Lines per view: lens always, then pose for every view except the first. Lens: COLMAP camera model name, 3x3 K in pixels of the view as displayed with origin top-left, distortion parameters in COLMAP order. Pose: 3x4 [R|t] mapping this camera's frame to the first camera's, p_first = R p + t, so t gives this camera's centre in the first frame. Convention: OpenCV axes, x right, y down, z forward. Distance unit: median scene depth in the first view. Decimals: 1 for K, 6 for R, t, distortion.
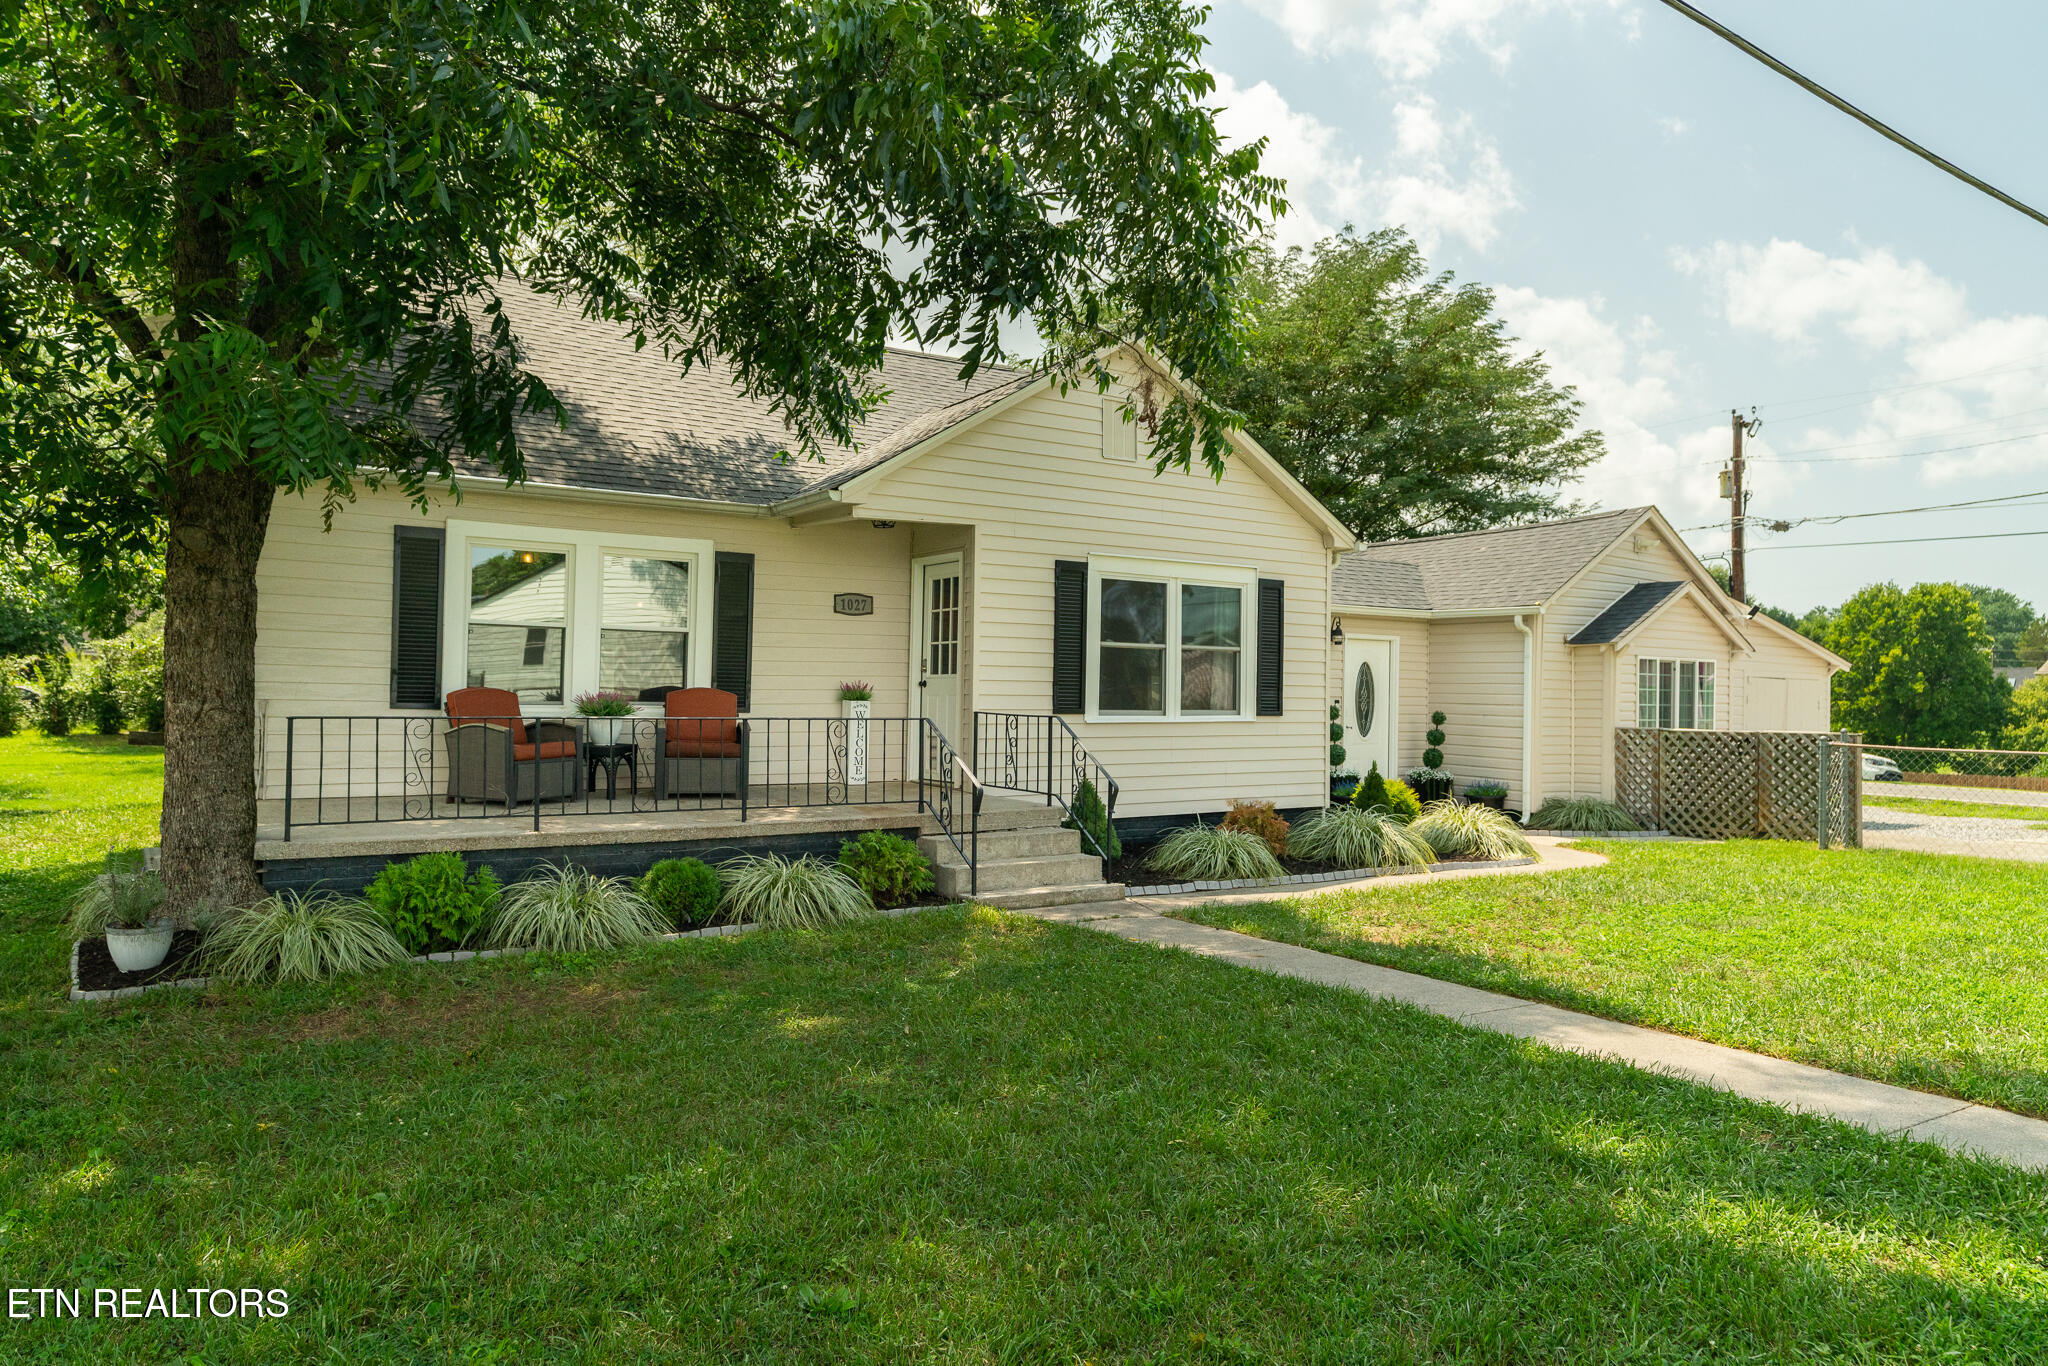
lens RADIAL K [[1215.0, 0, 1026.4], [0, 1215.0, 681.9], [0, 0, 1]] dist [-0.024961, -0.000598]
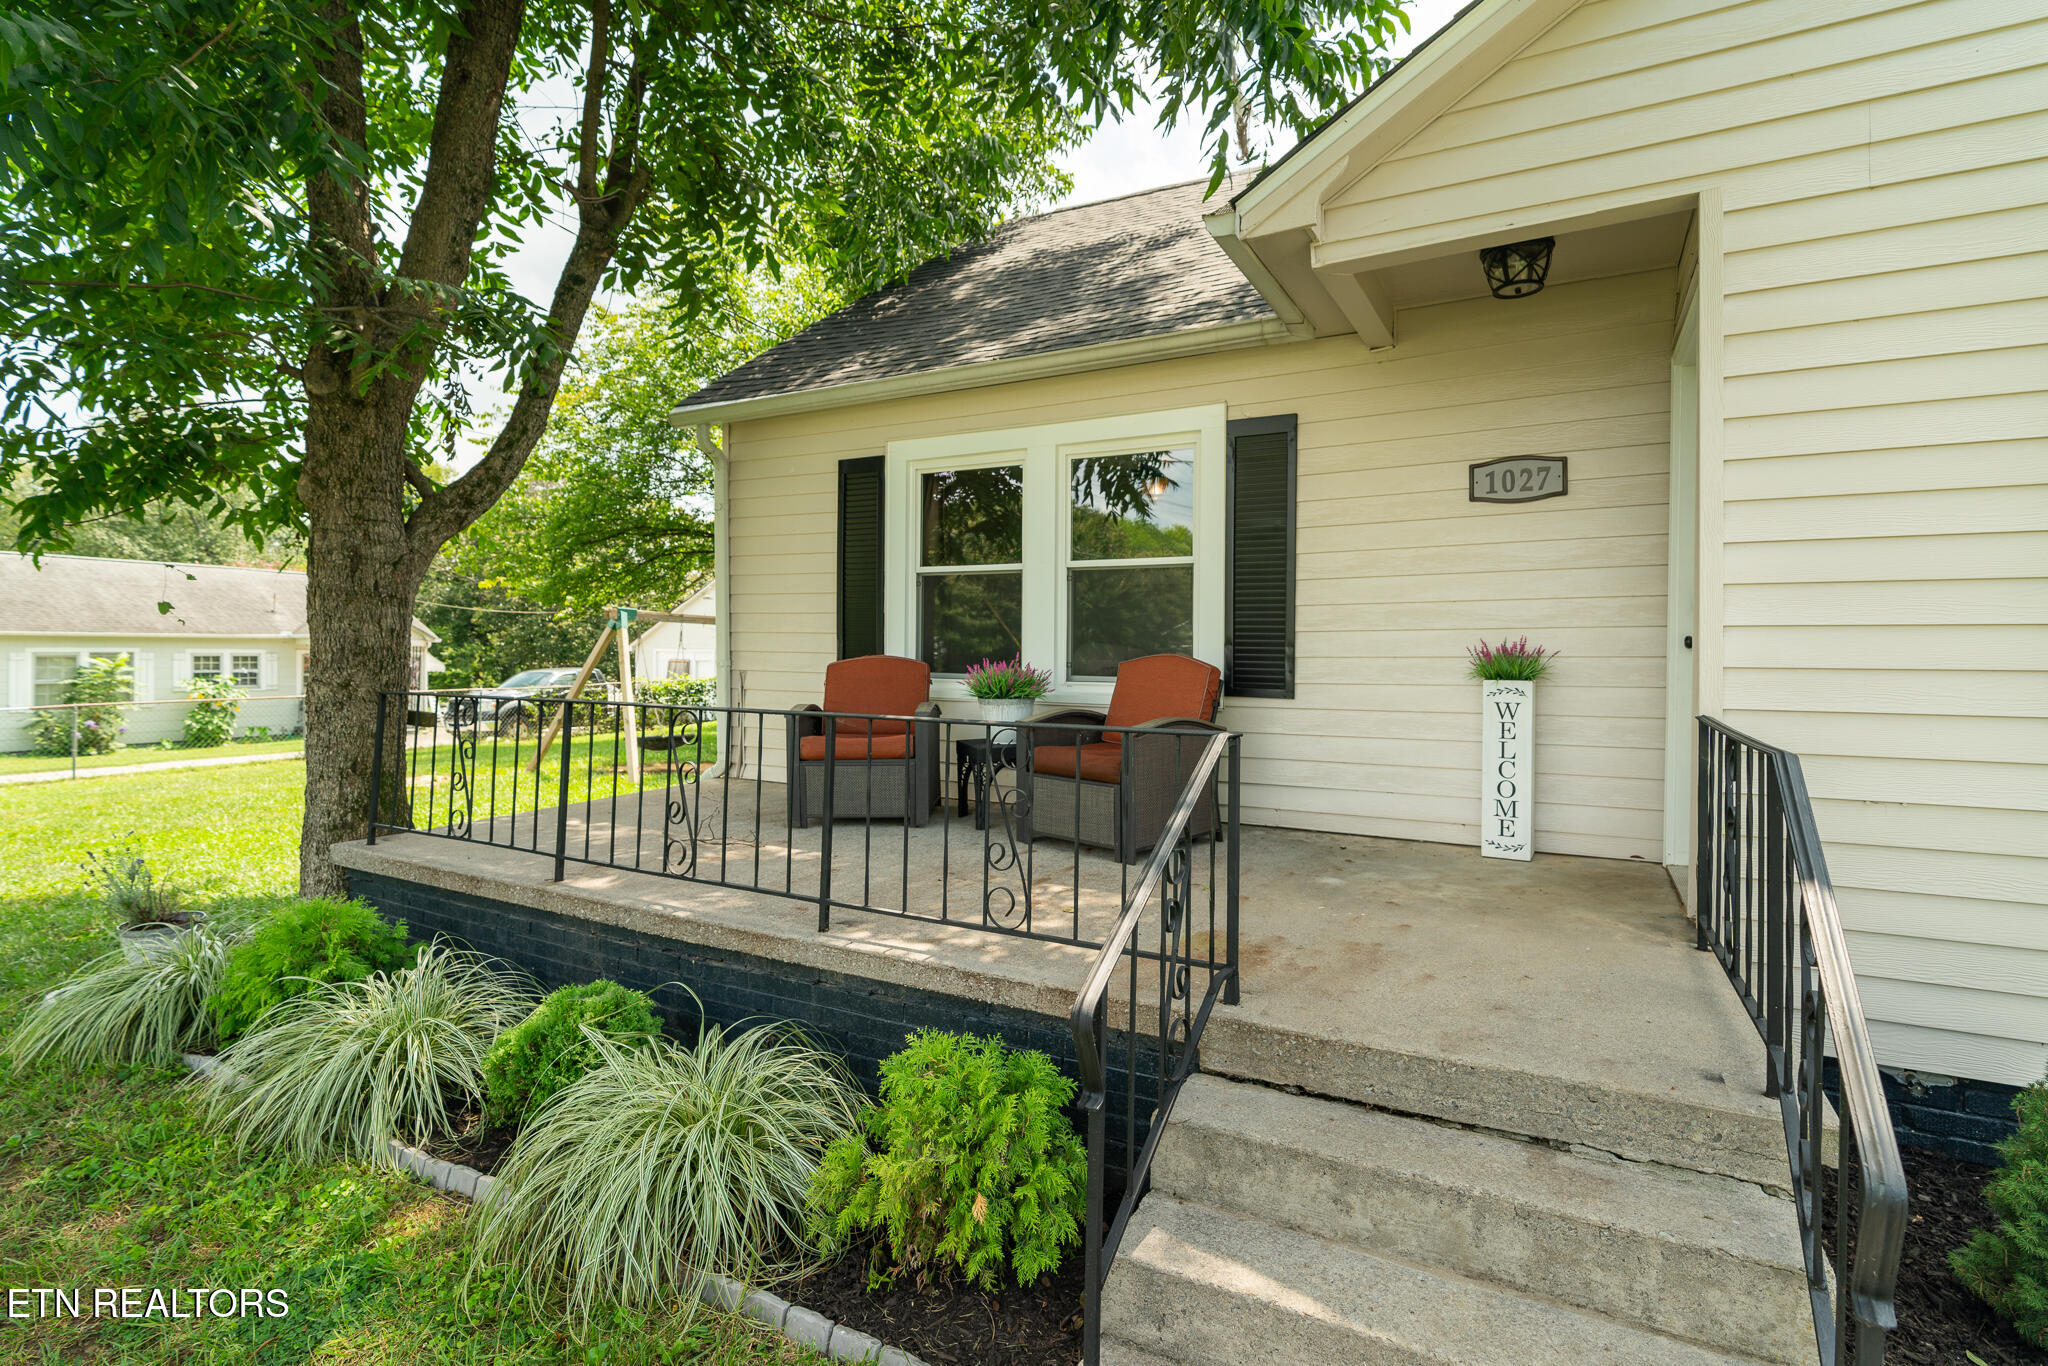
lens RADIAL K [[998.6, 0, 1028.6], [0, 998.6, 662.5], [0, 0, 1]] dist [-0.001052, 0.000287]
pose [[0.478957, -0.003583, -0.877831, 0.110317], [0.005579, 0.999984, -0.001037, 0.007699], [0.877820, -0.004400, 0.478970, 0.633651]]
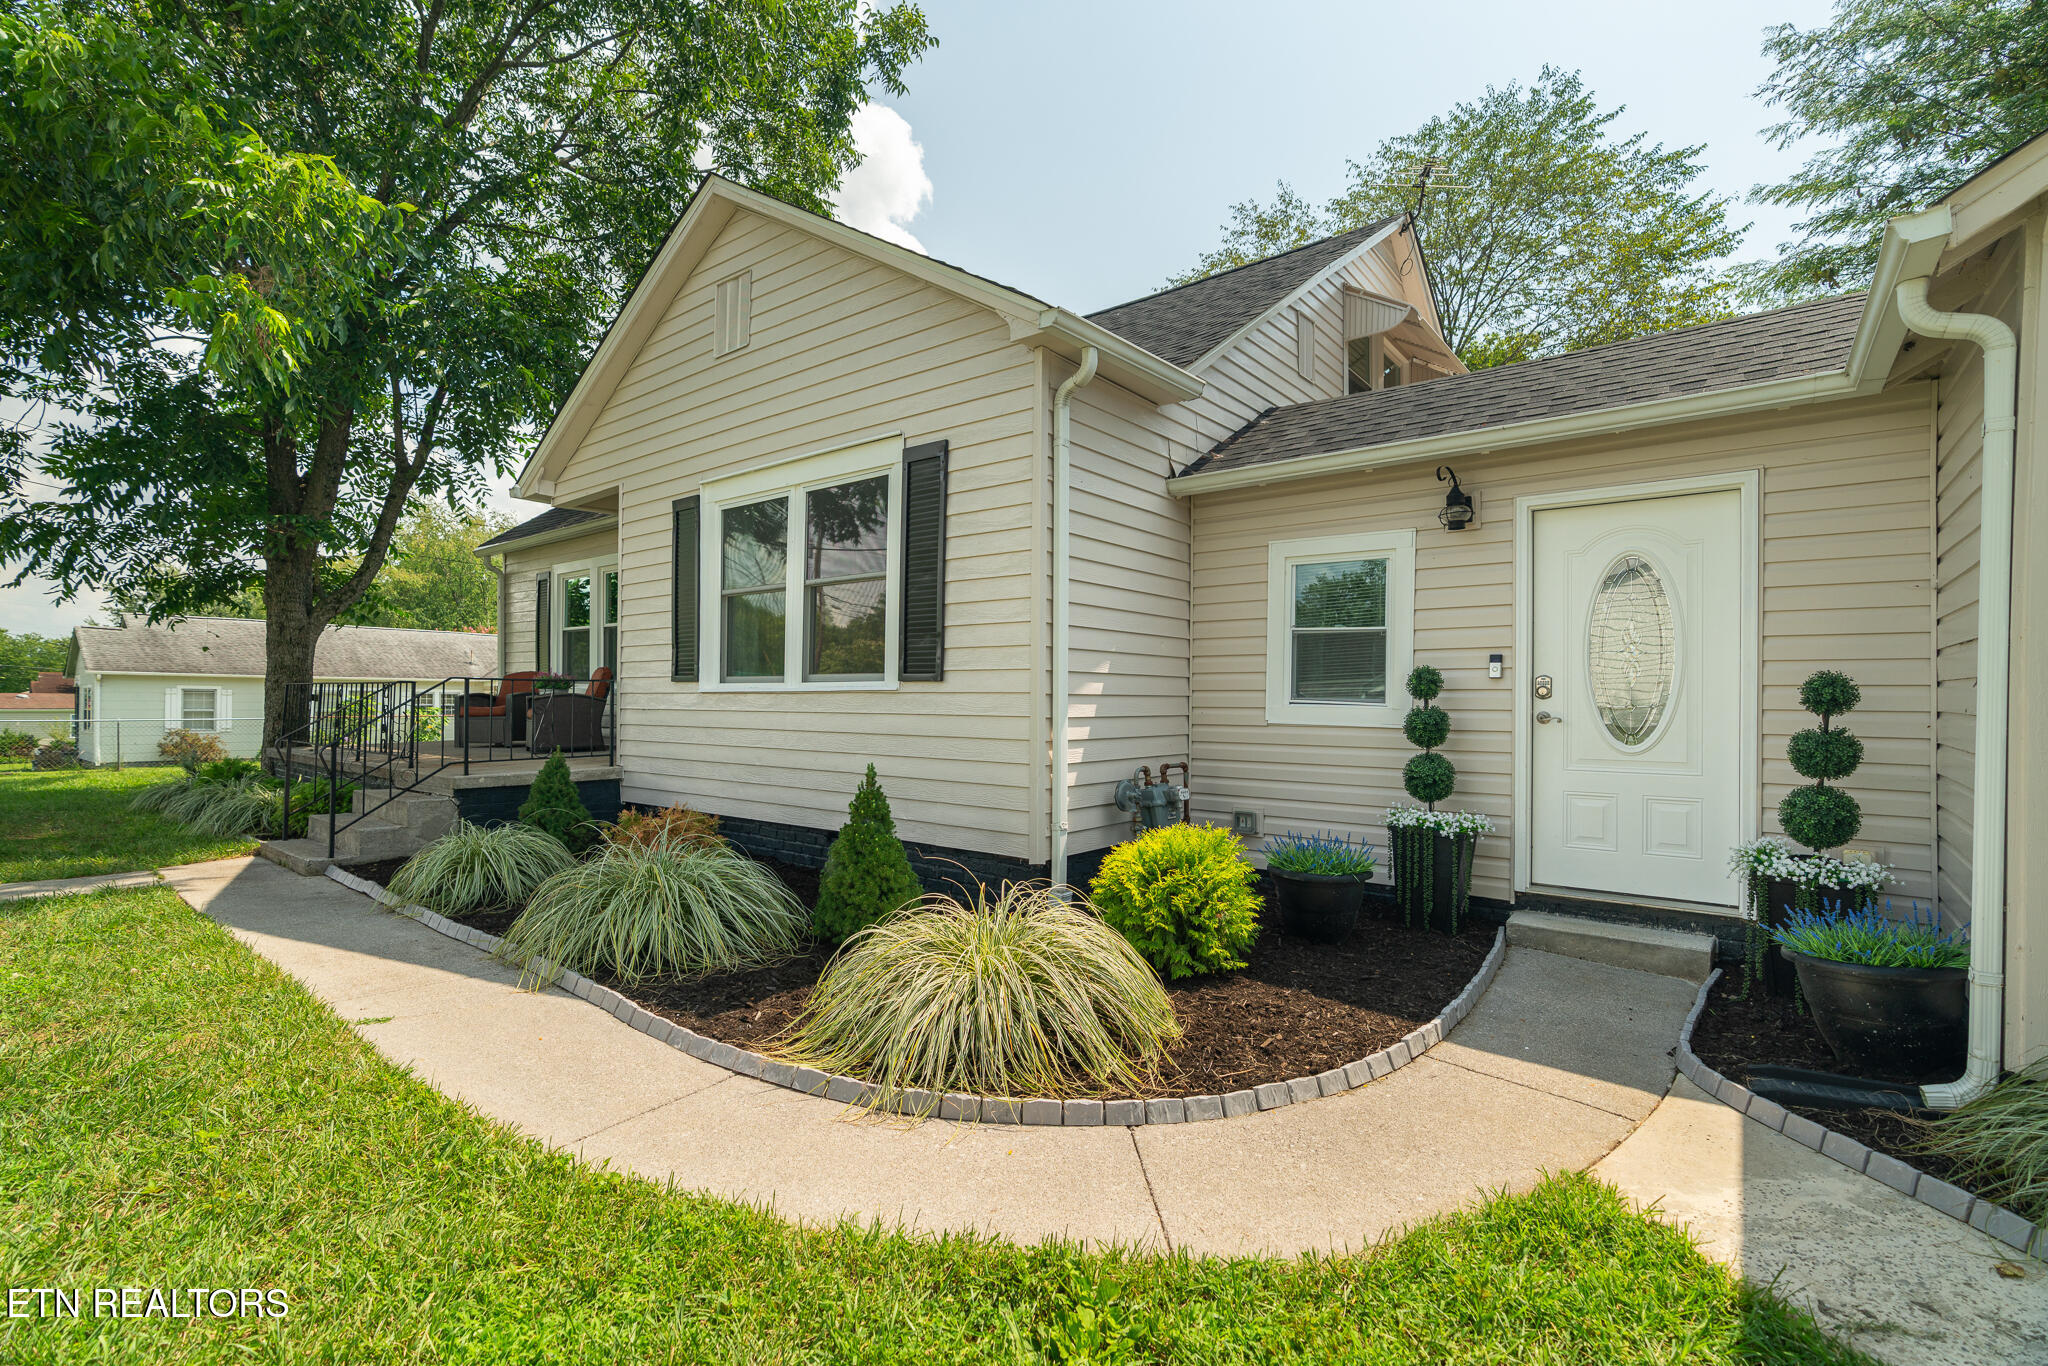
lens RADIAL K [[932.5, 0, 1014.0], [0, 932.5, 699.1], [0, 0, 1]] dist [-0.015151, 0.000271]
pose [[0.313372, -0.012196, -0.949552, 0.698488], [0.004170, 0.999926, -0.011467, 0.046091], [0.949621, -0.000366, 0.313399, 0.990924]]
